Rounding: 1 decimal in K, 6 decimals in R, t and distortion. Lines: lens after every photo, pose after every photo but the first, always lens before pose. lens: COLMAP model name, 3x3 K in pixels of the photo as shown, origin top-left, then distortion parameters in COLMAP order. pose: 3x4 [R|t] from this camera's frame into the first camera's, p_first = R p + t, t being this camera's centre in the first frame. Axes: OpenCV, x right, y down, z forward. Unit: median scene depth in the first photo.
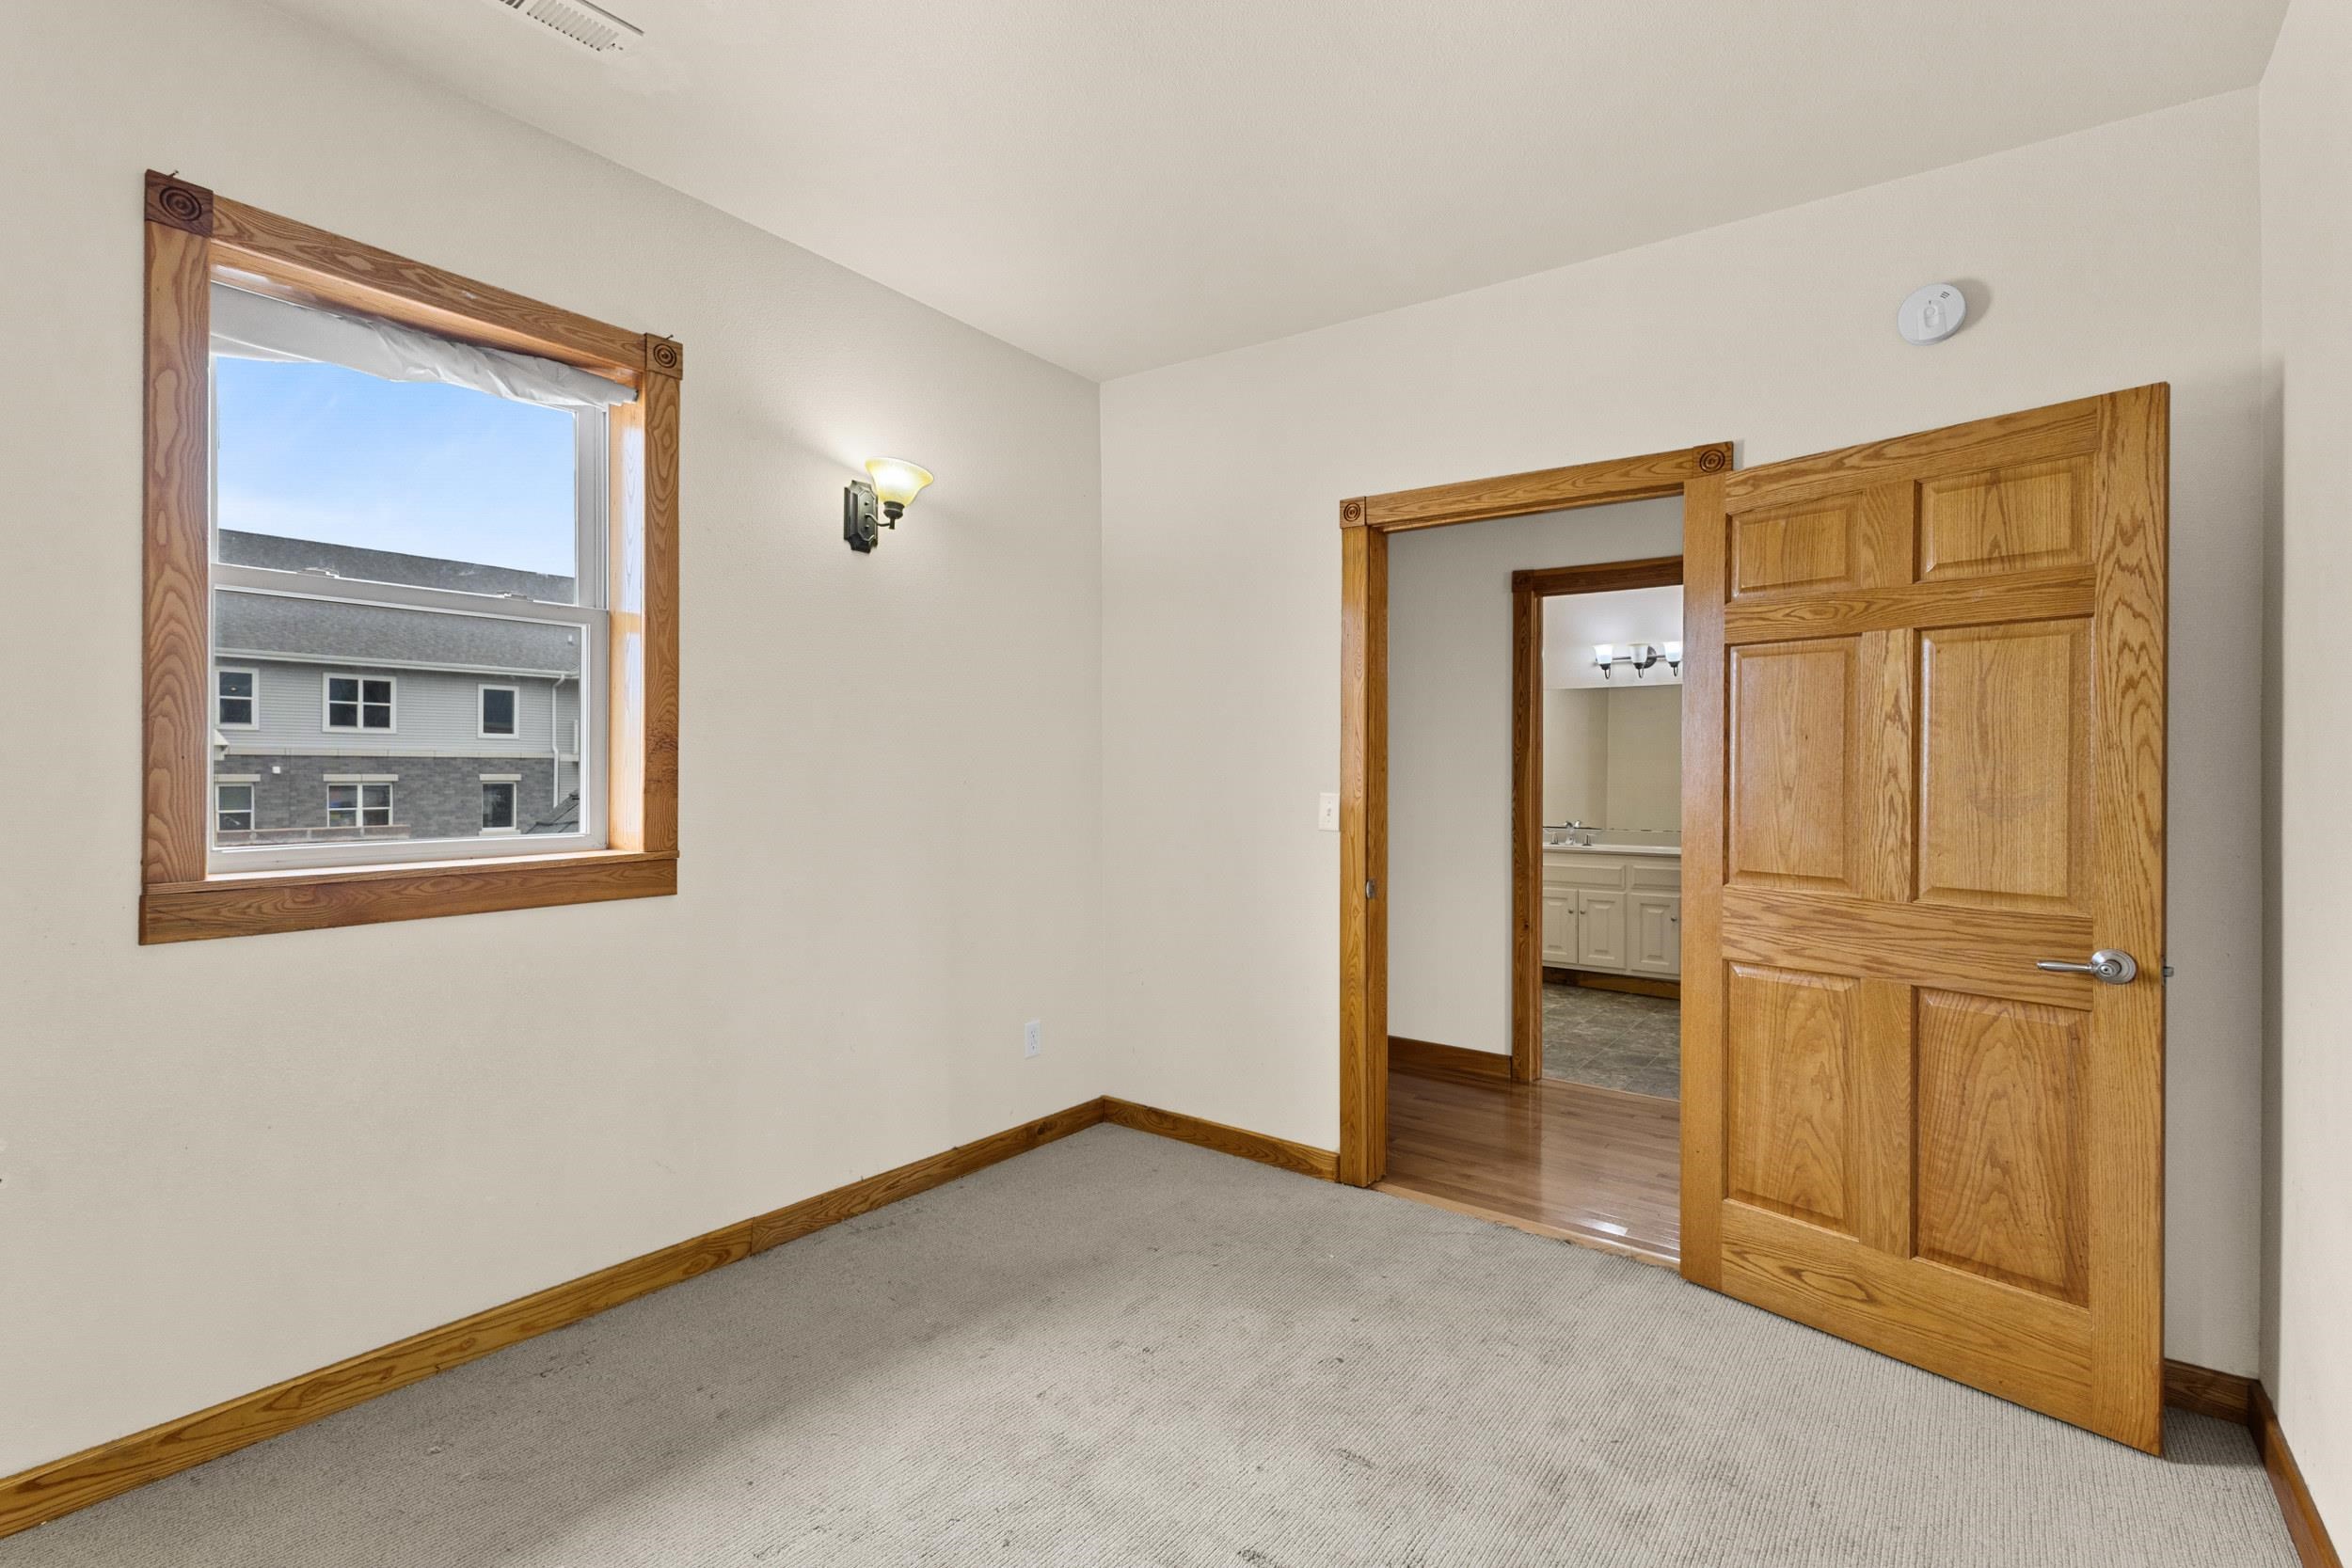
lens RADIAL K [[1075.8, 0, 1175.2], [0, 1075.8, 776.3], [0, 0, 1]] dist [0.000122, -0.000126]
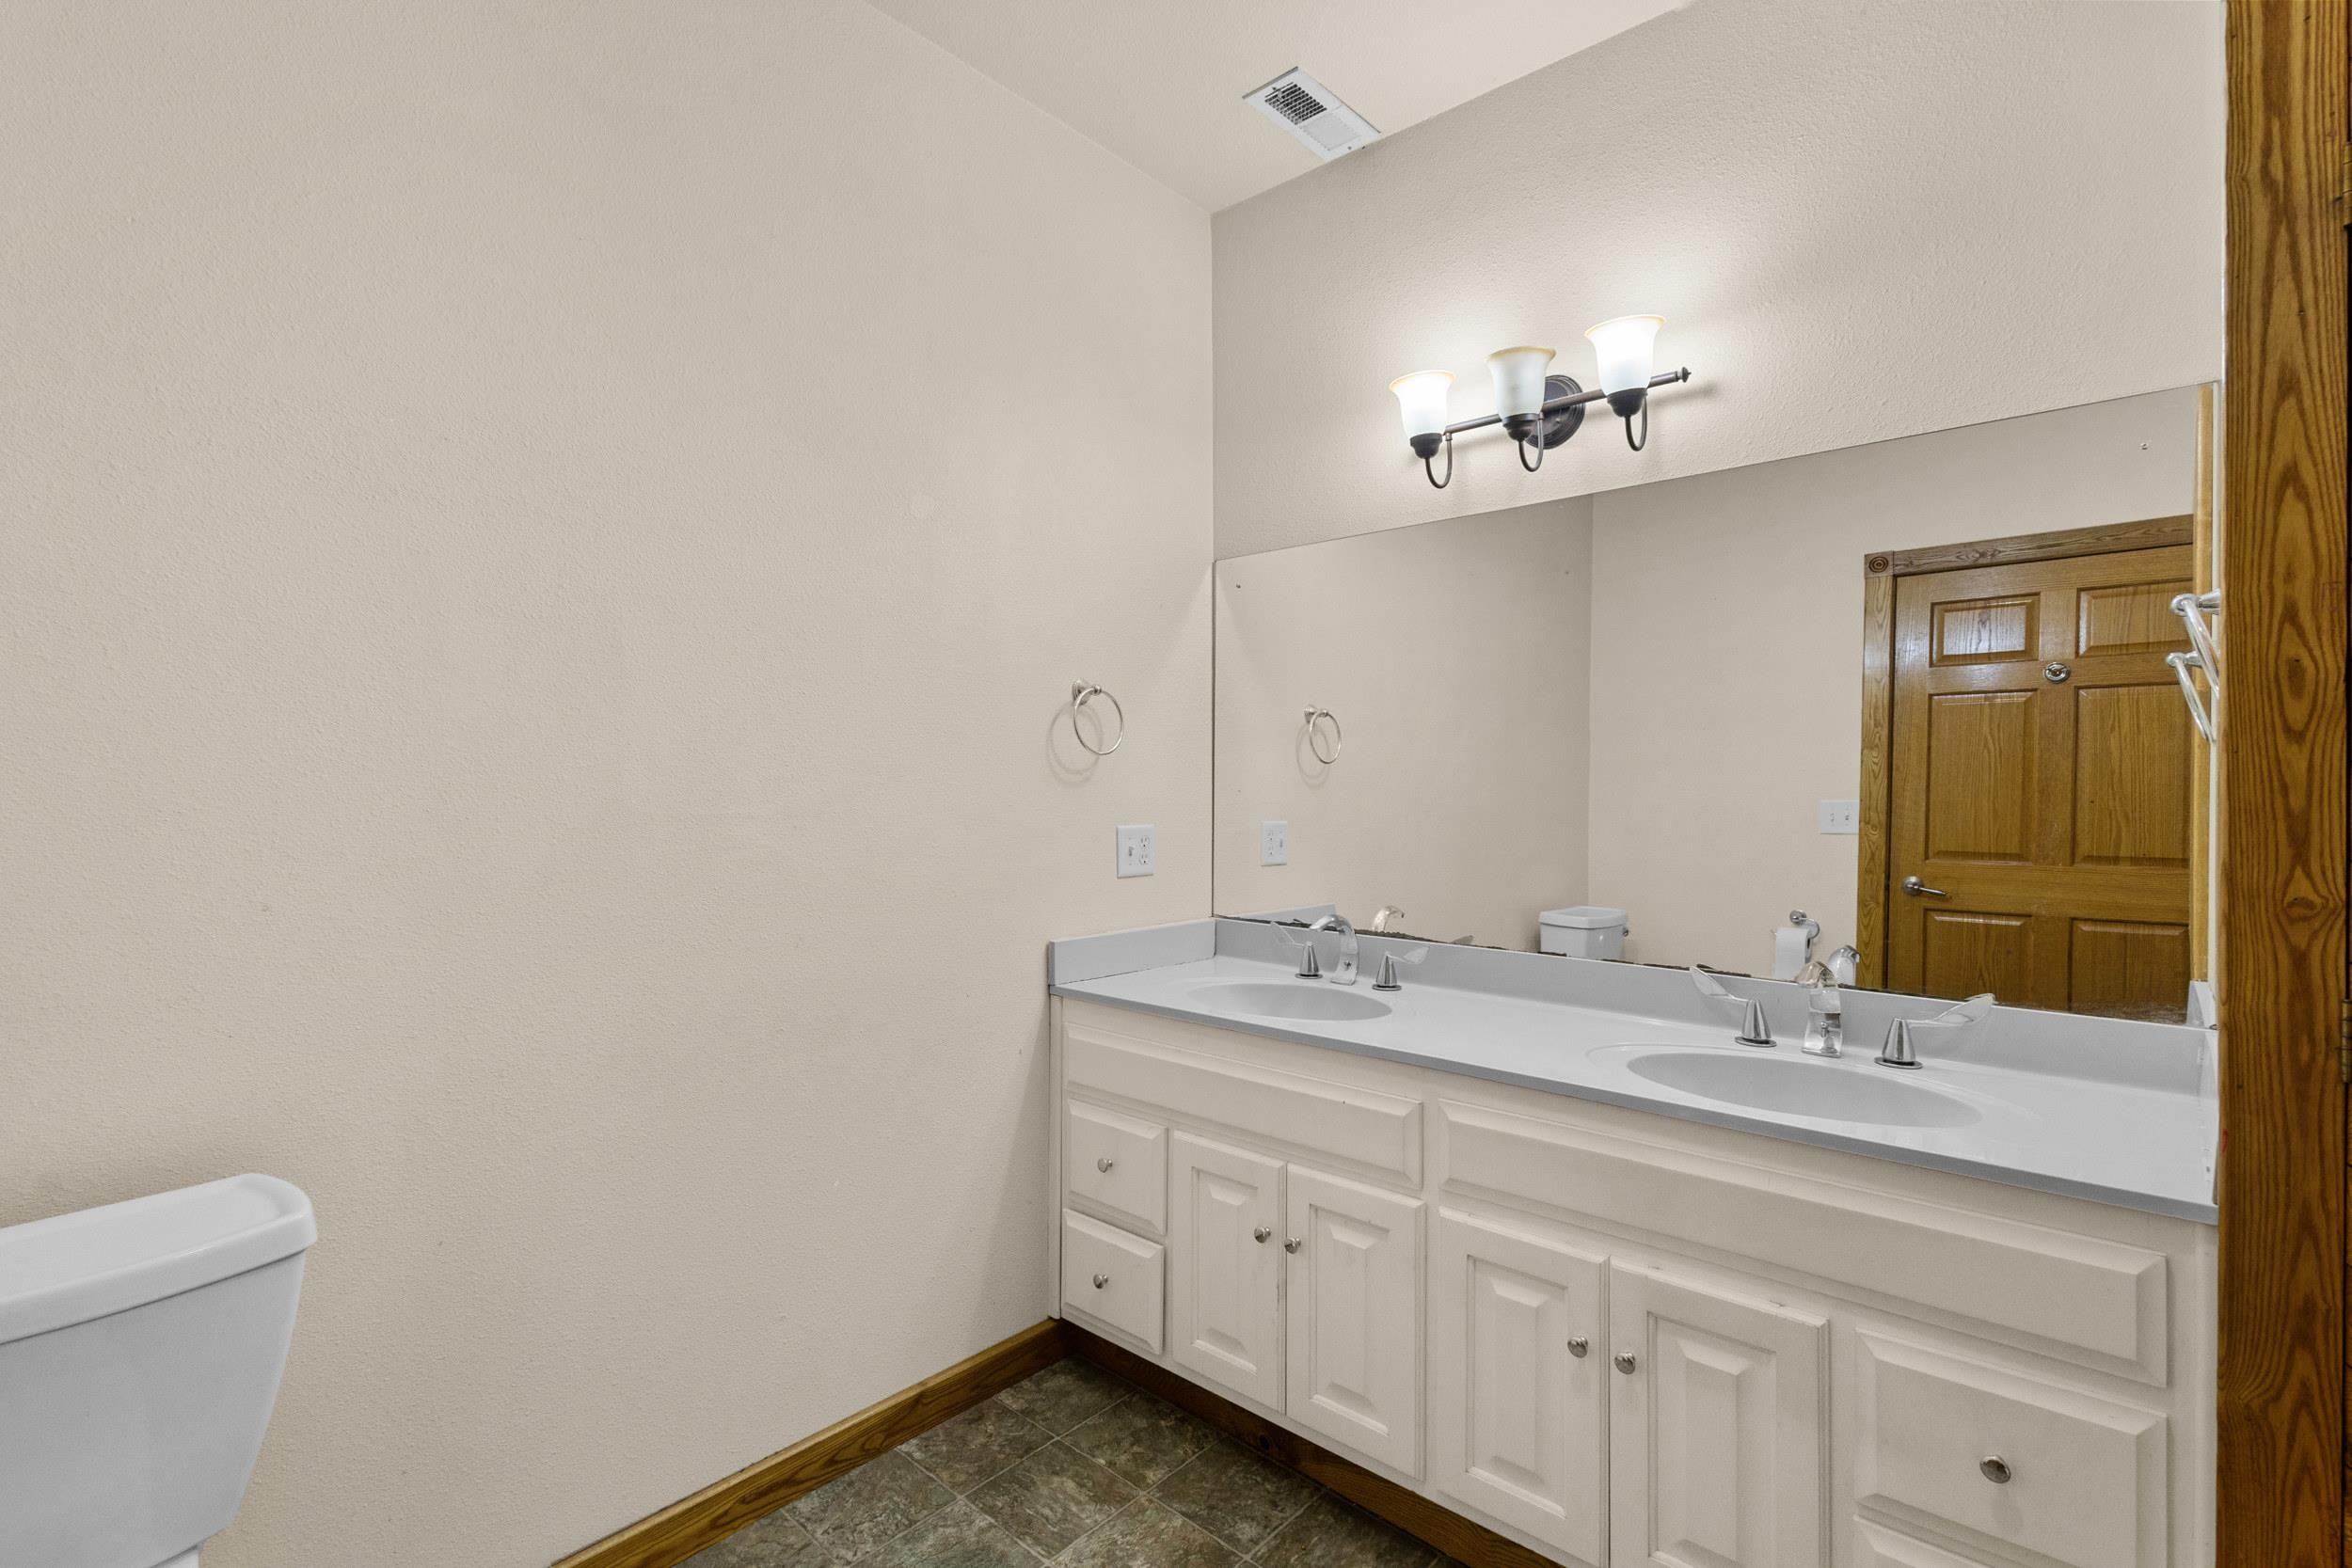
lens RADIAL K [[1075.8, 0, 1177.0], [0, 1075.8, 788.1], [0, 0, 1]] dist [0.000122, -0.000126]
pose [[0.996442, 0.001621, -0.084267, 0.359560], [-0.001655, 0.999999, -0.000340, 0.001780], [0.084267, 0.000478, 0.996443, 0.683834]]
